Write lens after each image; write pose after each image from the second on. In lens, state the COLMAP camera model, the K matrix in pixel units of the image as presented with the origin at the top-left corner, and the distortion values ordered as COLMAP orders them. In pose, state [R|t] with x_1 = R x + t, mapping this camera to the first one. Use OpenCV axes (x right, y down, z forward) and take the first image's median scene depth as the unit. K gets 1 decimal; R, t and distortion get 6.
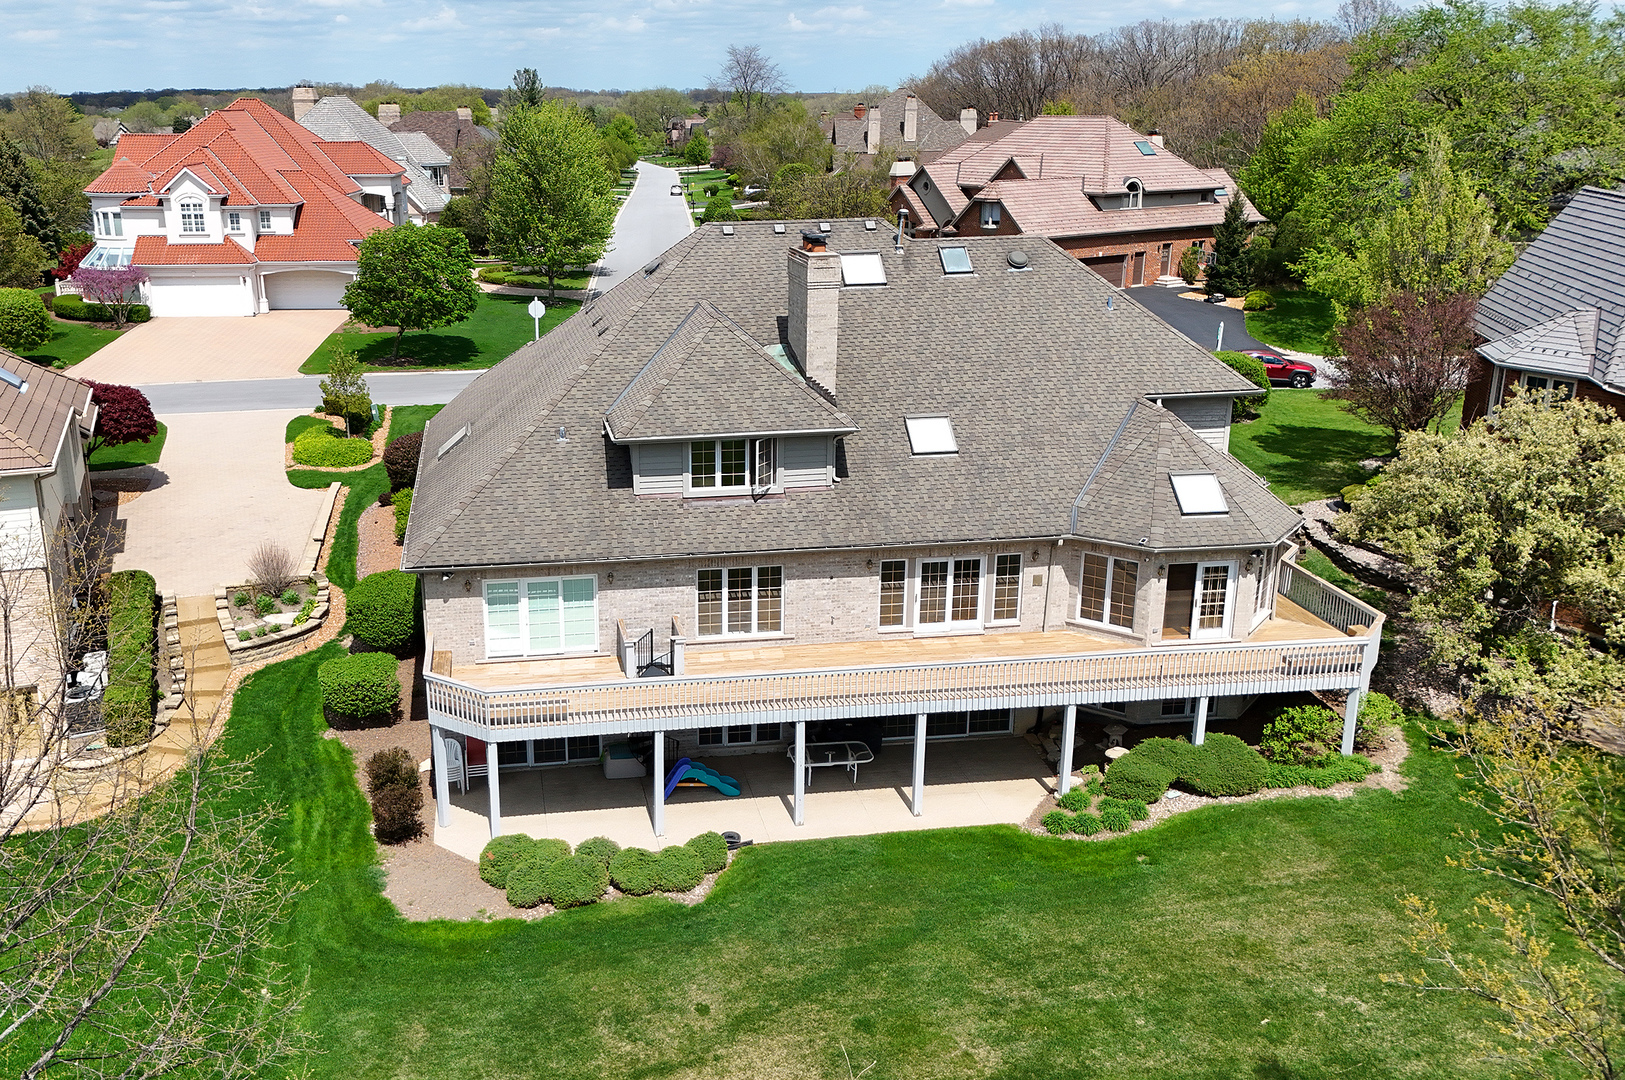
lens RADIAL K [[1502.5, 0, 698.2], [0, 1502.5, 570.5], [0, 0, 1]] dist [0.040999, -0.009494]
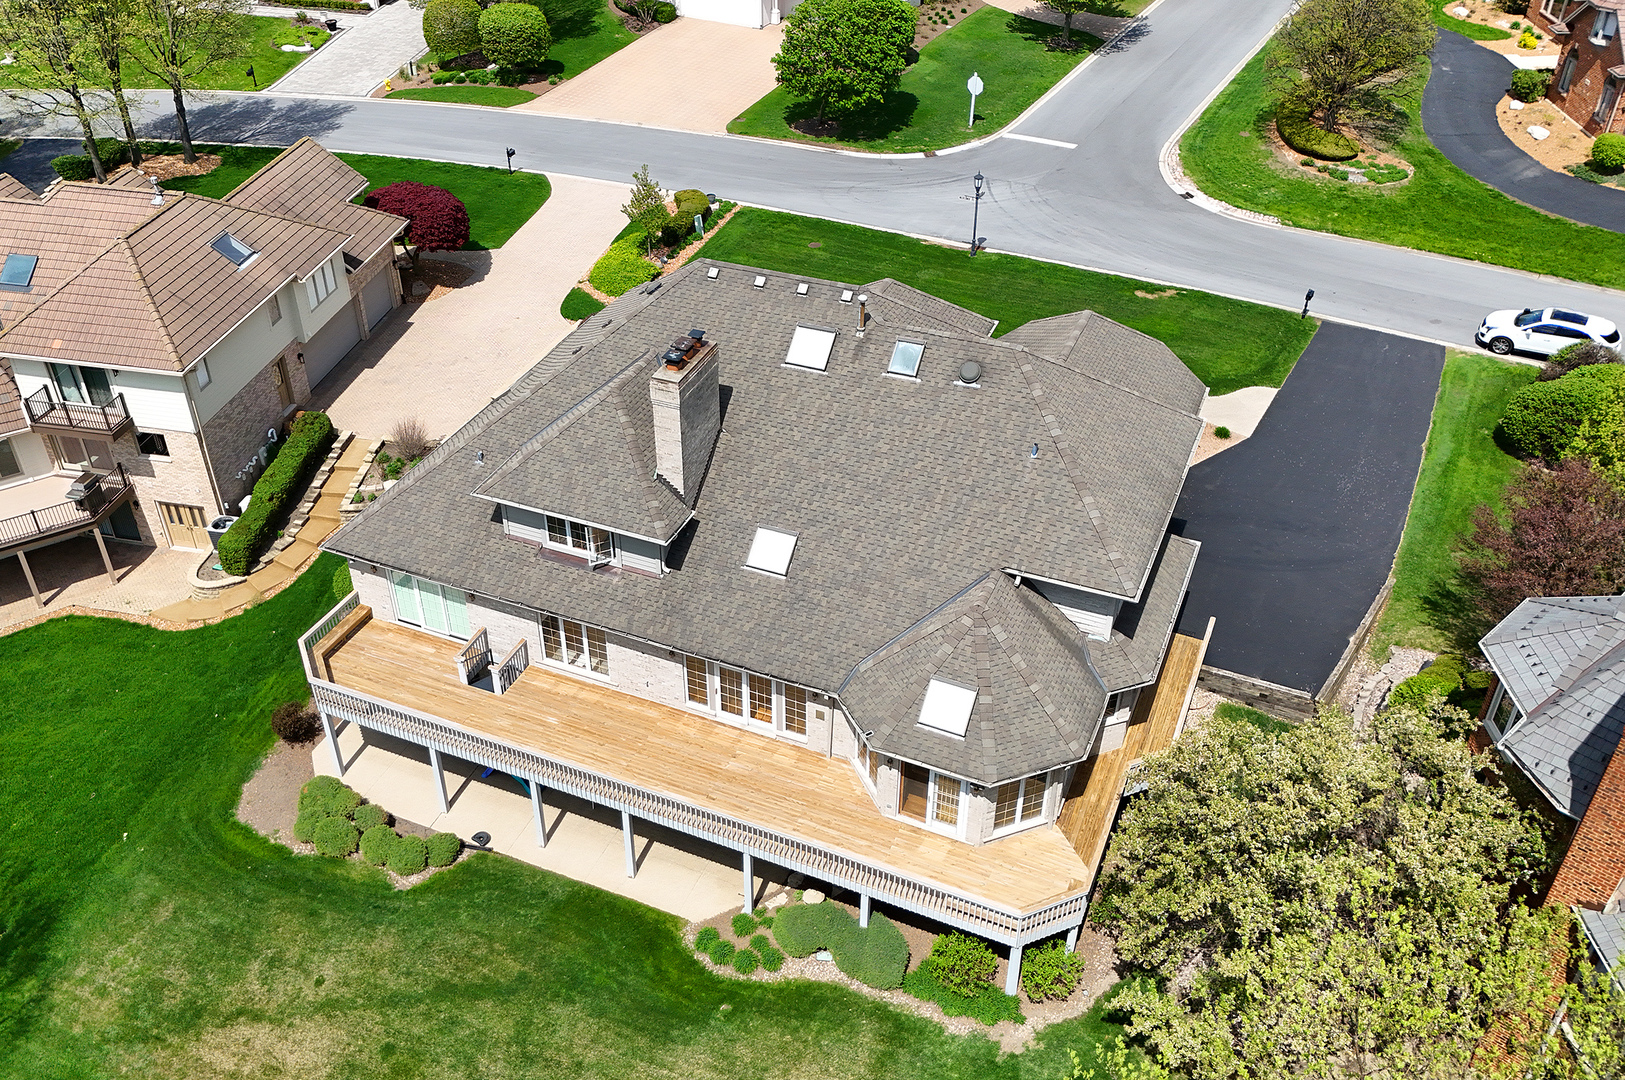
lens RADIAL K [[1502.5, 0, 698.2], [0, 1502.5, 570.5], [0, 0, 1]] dist [0.040999, -0.009494]
pose [[0.827861, 0.320124, -0.460616, 0.613305], [-0.151589, 0.918285, 0.365750, -0.462745], [0.540062, -0.232966, 0.808740, 0.130618]]
